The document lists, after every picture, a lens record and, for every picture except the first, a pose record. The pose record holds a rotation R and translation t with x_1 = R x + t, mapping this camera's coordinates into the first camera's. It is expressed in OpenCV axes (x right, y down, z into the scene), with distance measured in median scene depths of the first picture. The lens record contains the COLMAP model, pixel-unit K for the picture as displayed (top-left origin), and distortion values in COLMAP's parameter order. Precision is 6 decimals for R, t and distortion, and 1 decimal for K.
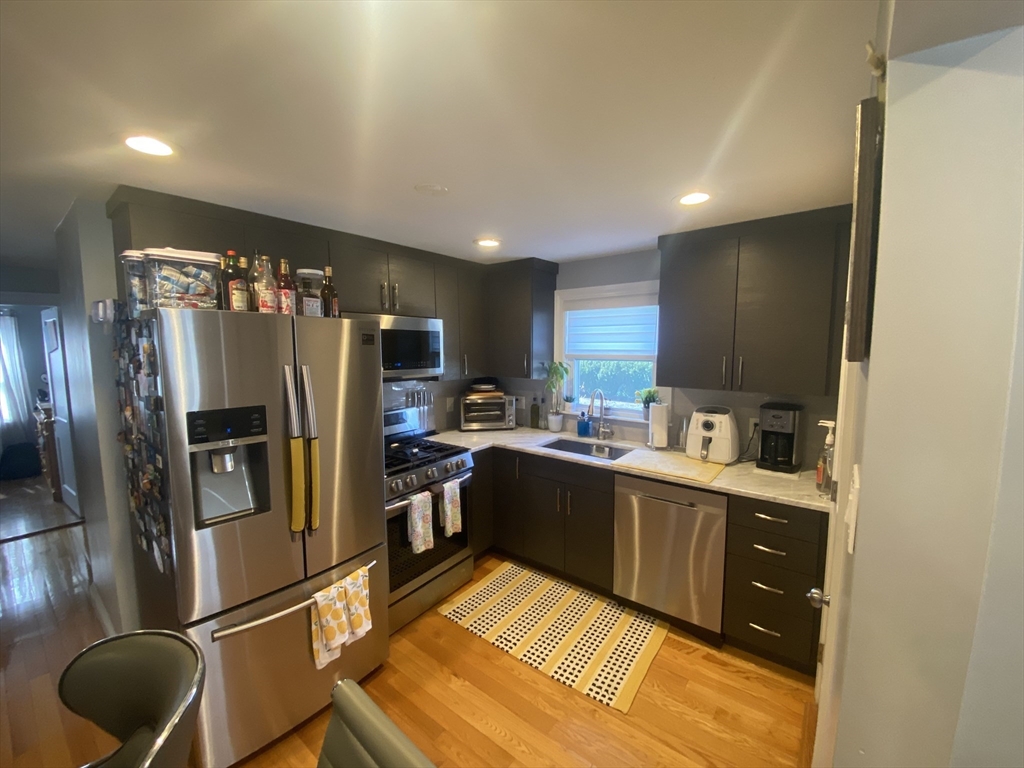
lens RADIAL K [[415.6, 0, 510.6], [0, 415.6, 382.5], [0, 0, 1]] dist [0.004475, -0.010693]
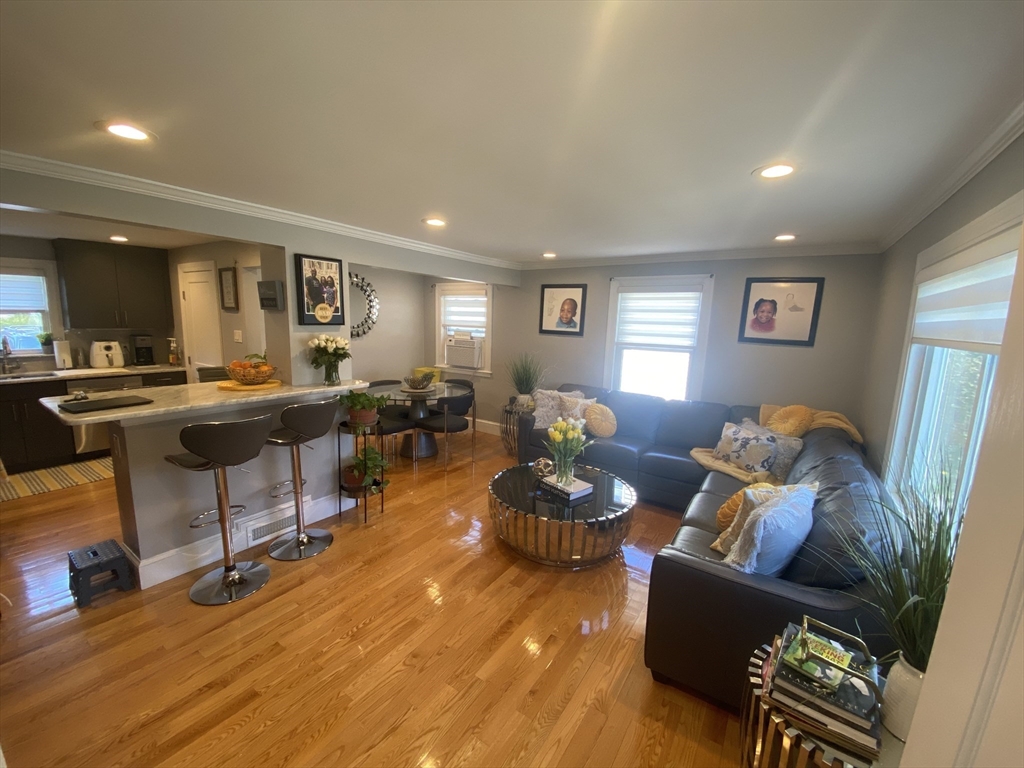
lens RADIAL K [[415.6, 0, 521.8], [0, 415.6, 389.1], [0, 0, 1]] dist [0.004475, -0.010693]
pose [[-0.086327, -0.158391, 0.983595, -1.605621], [0.064319, 0.984335, 0.164155, 0.103979], [-0.994188, 0.077435, -0.074787, -0.721718]]
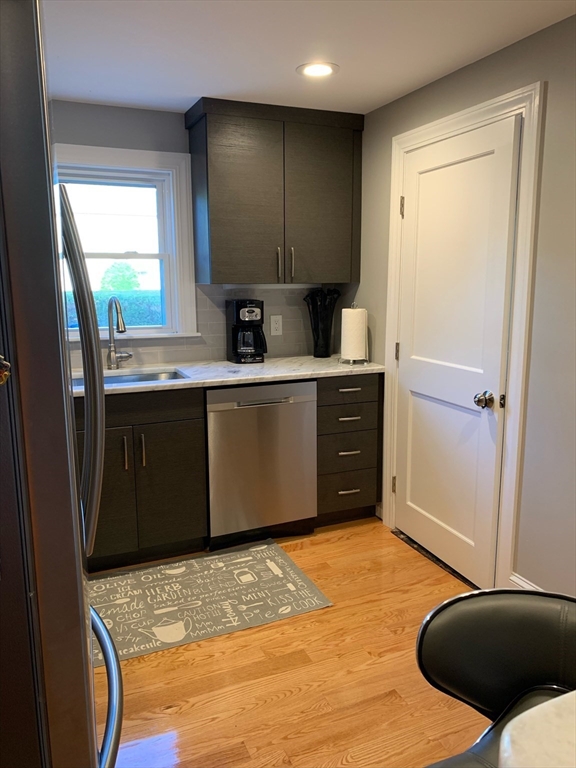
lens RADIAL K [[591.4, 0, 292.5], [0, 591.4, 381.3], [0, 0, 1]] dist [-0.014125, 0.007587]
pose [[0.459569, -0.152585, 0.874936, -0.703217], [0.086698, 0.988134, 0.126787, 0.073646], [-0.883900, 0.017588, 0.467345, 0.333159]]
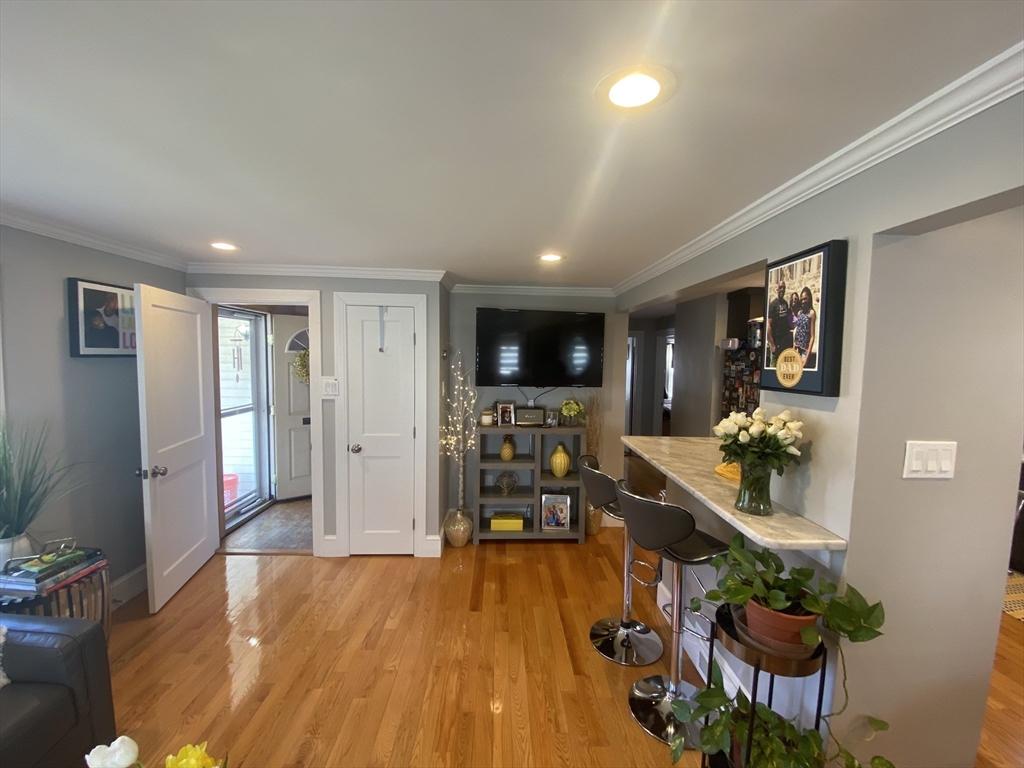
lens RADIAL K [[415.6, 0, 513.2], [0, 415.6, 386.5], [0, 0, 1]] dist [0.004475, -0.010693]
pose [[0.636140, 0.076162, -0.767805, 0.010143], [-0.100598, 0.994809, 0.015332, 0.104361], [0.764987, 0.067487, 0.640500, -0.944883]]
